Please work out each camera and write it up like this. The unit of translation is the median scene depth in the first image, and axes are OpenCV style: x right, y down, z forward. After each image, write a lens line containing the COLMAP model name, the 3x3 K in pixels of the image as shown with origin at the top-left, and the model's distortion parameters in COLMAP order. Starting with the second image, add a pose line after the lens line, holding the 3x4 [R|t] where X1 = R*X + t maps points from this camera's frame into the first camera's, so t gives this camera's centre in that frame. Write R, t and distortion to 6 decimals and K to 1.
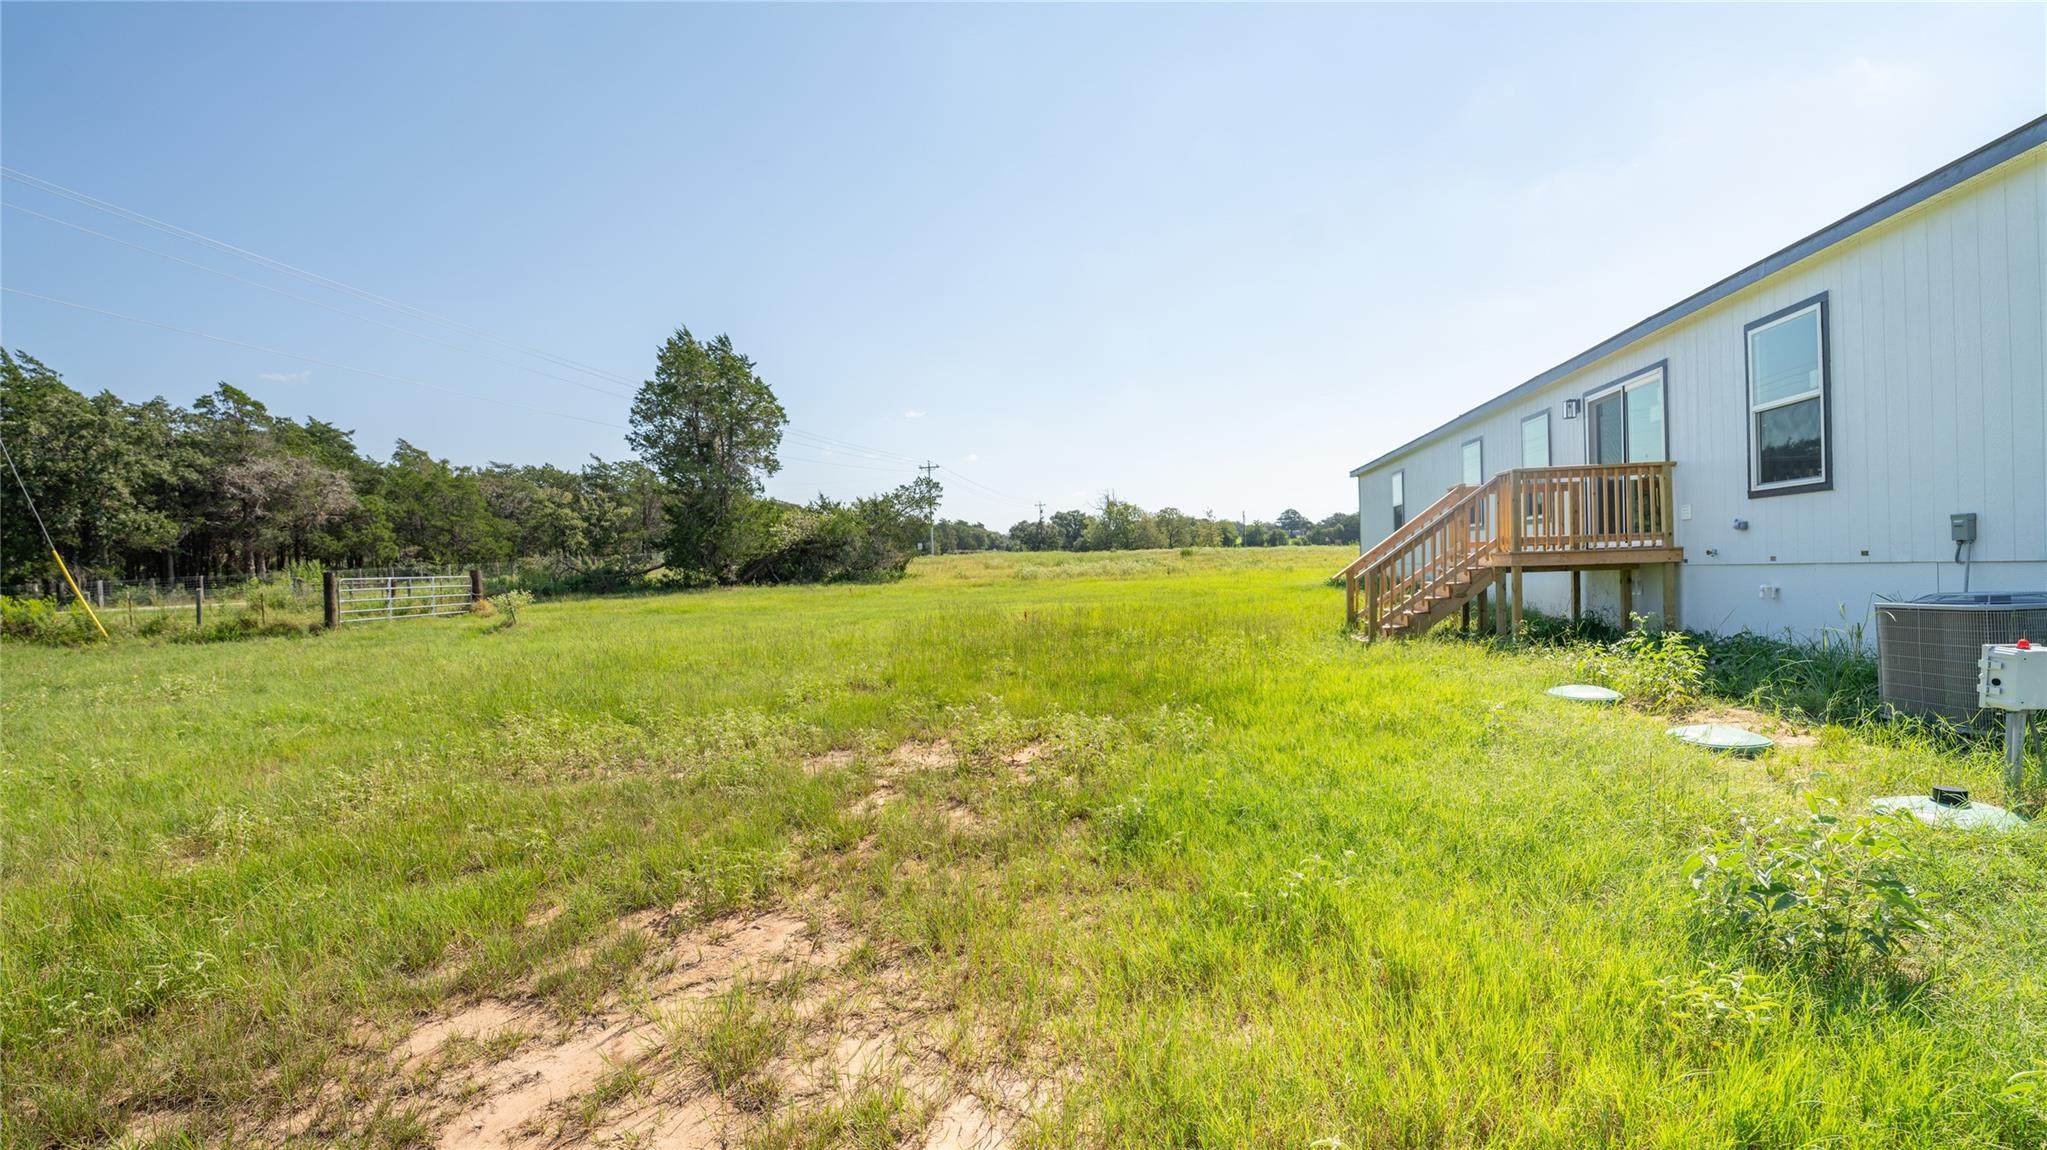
lens RADIAL K [[866.6, 0, 1023.5], [0, 866.6, 575.0], [0, 0, 1]] dist [-0.014608, -0.000236]
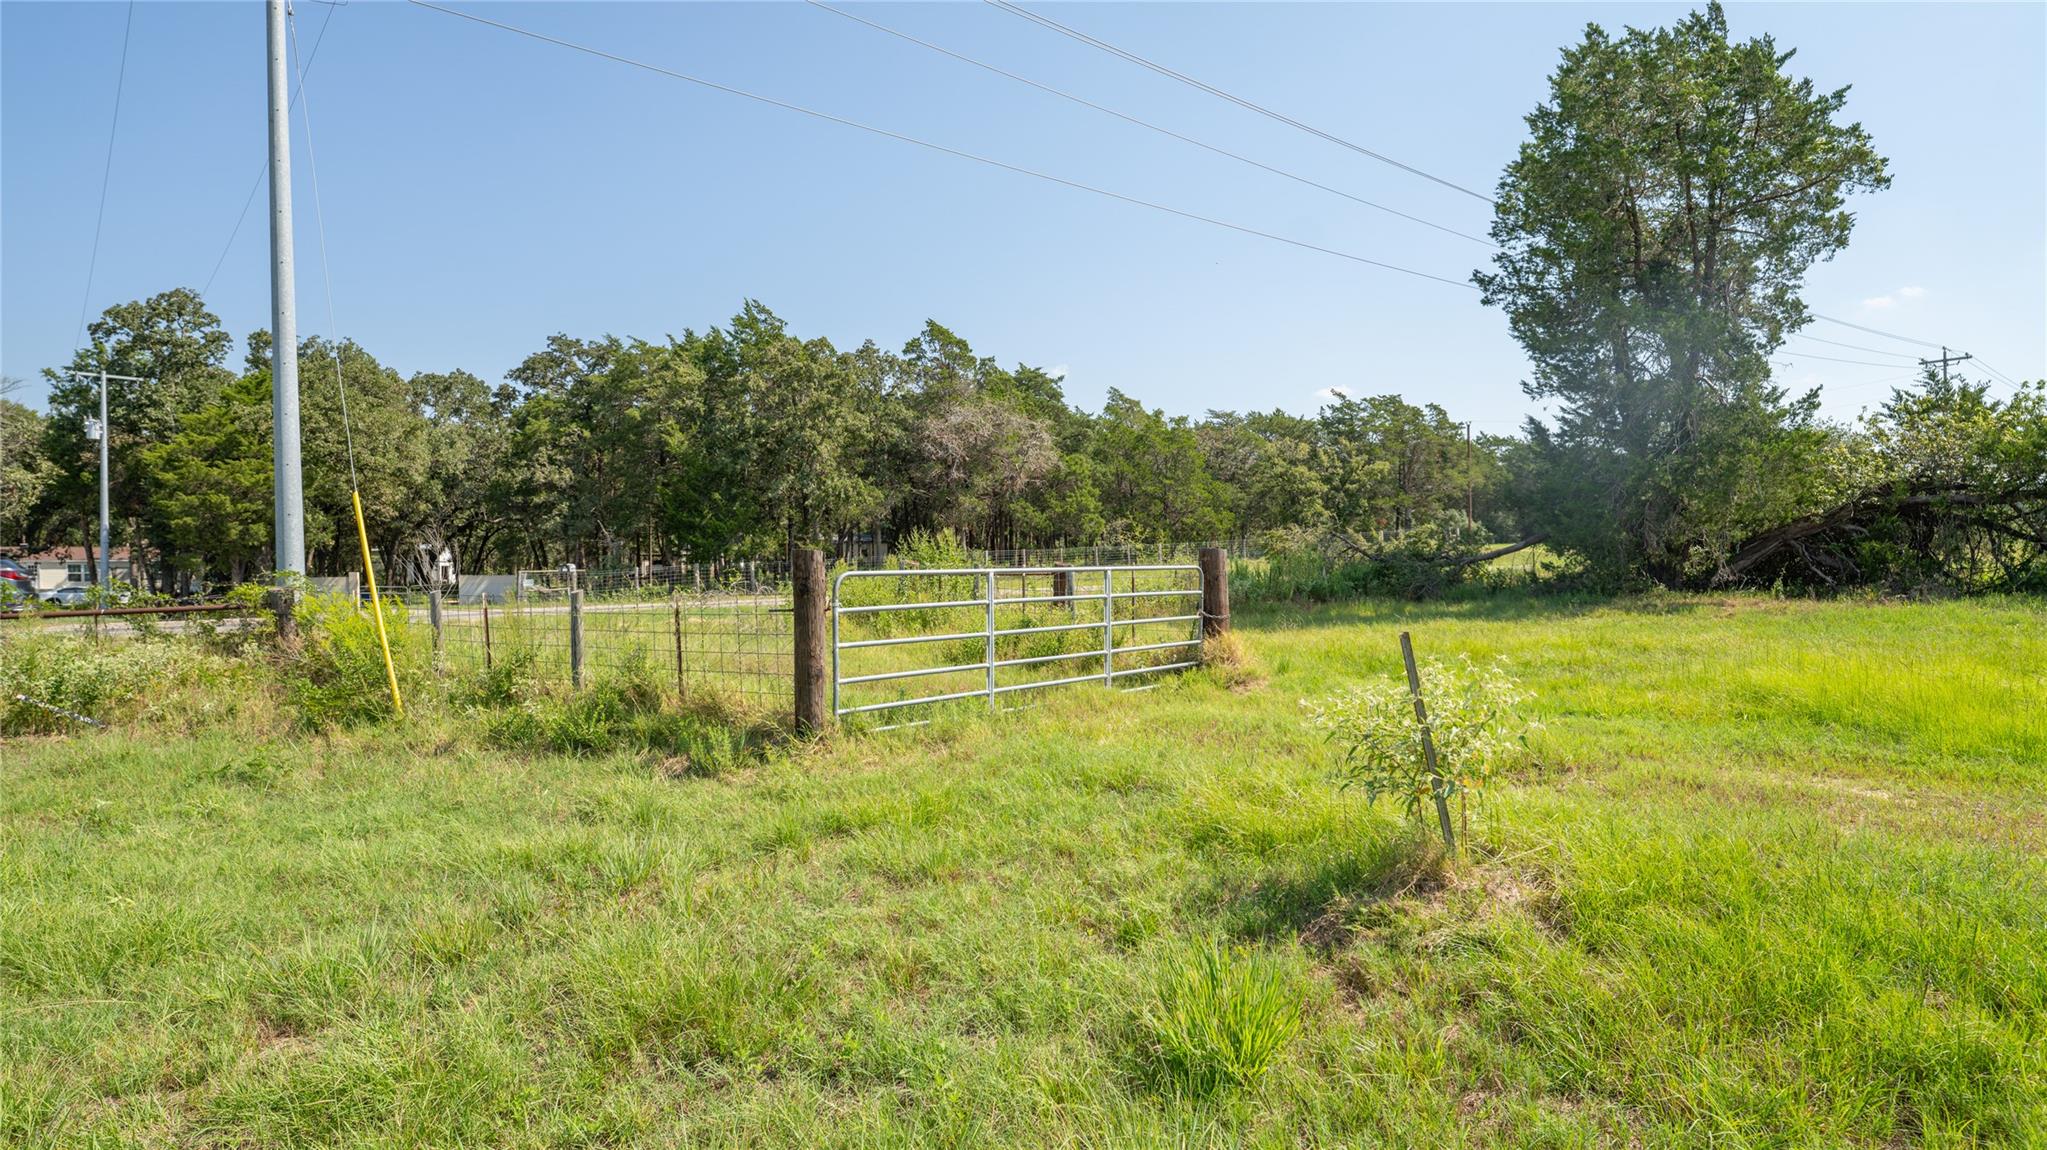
lens RADIAL K [[988.1, 0, 1048.2], [0, 988.1, 579.8], [0, 0, 1]] dist [0.001505, 0.000258]
pose [[0.762003, 0.027774, -0.646978, -0.204760], [-0.014649, 0.999563, 0.025657, -0.001181], [0.647408, -0.010074, 0.762077, 0.311436]]
